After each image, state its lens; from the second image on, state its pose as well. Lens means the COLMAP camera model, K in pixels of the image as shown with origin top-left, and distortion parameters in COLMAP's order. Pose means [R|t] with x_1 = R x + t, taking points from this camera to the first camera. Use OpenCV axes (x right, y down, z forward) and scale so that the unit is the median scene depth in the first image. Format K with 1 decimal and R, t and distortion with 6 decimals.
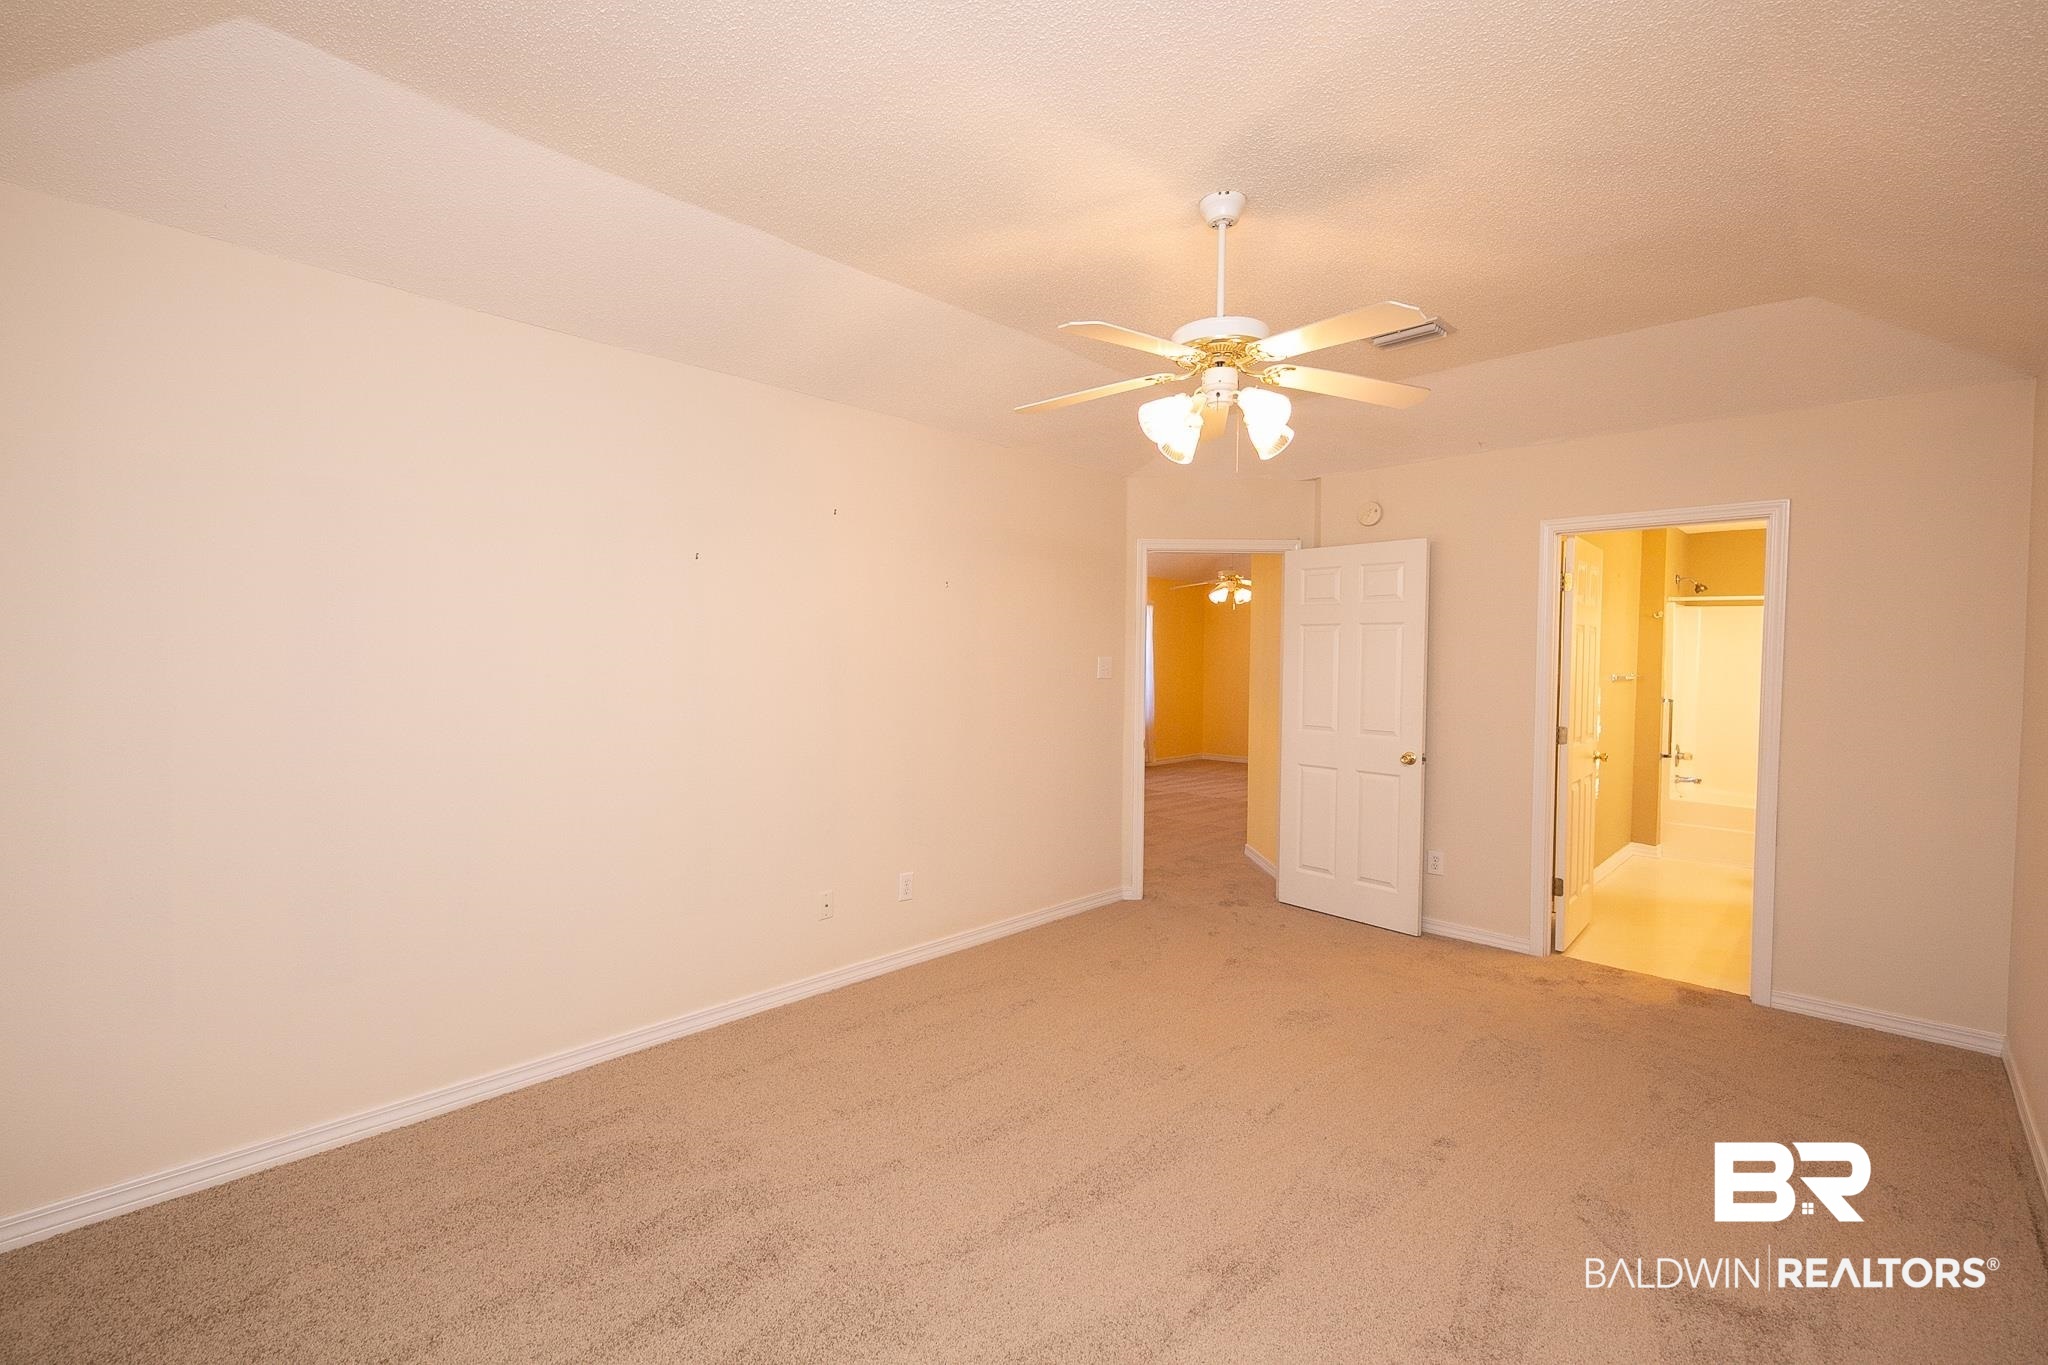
lens RADIAL K [[757.4, 0, 1013.7], [0, 757.4, 668.2], [0, 0, 1]] dist [0.009636, 0.000132]
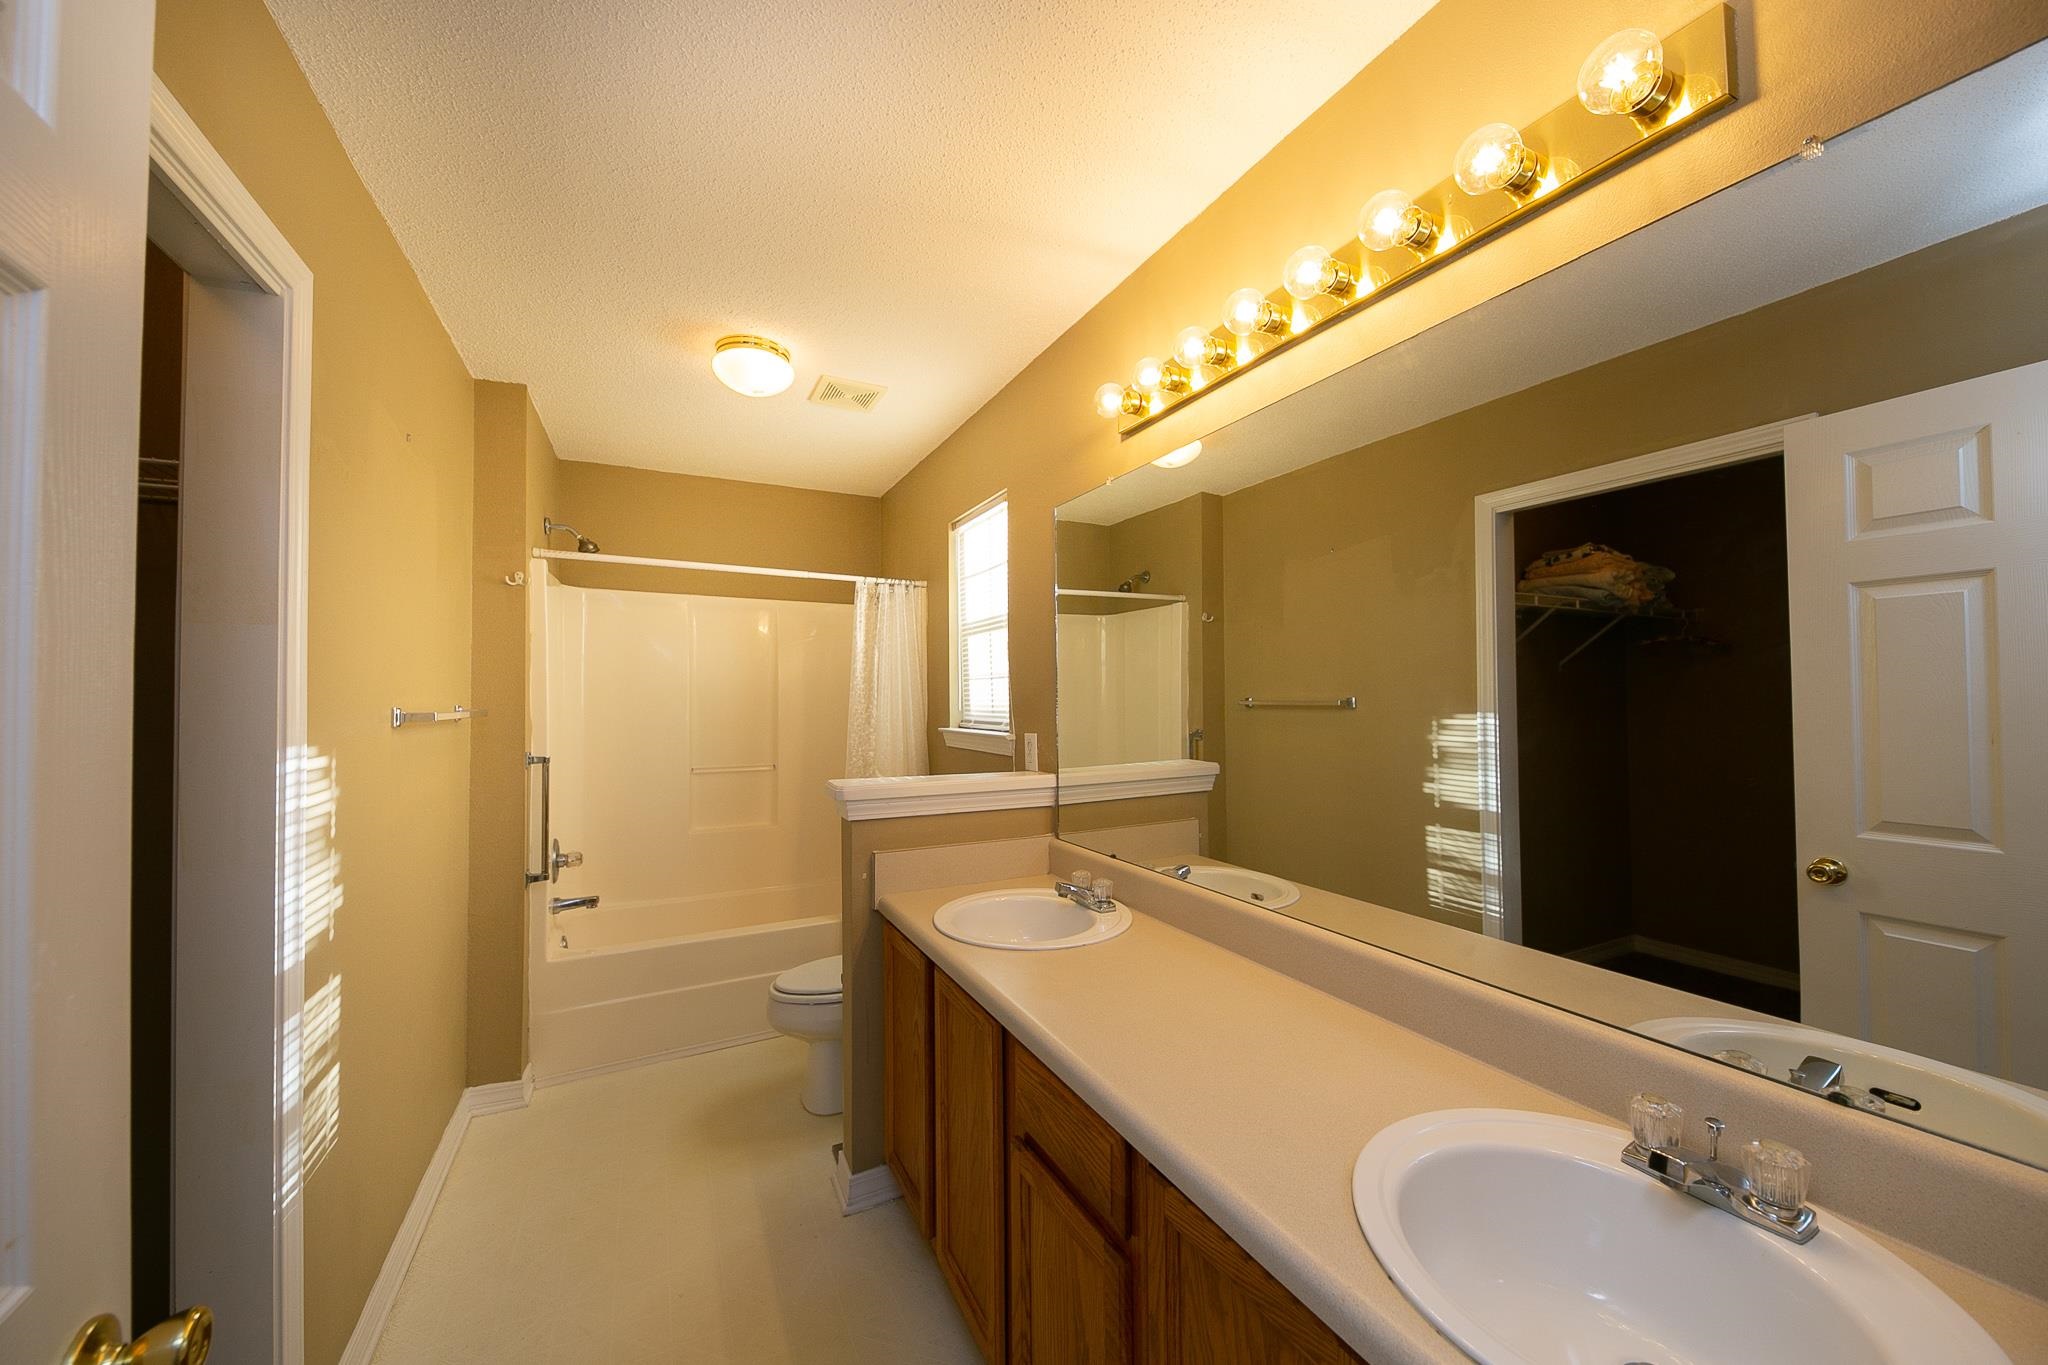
lens RADIAL K [[714.0, 0, 1018.8], [0, 714.0, 687.4], [0, 0, 1]] dist [0.002011, -0.000267]
pose [[0.260501, -0.001110, 0.965473, 0.495239], [0.030738, 0.999502, -0.007144, 0.009183], [-0.964984, 0.031538, 0.260406, 0.580799]]
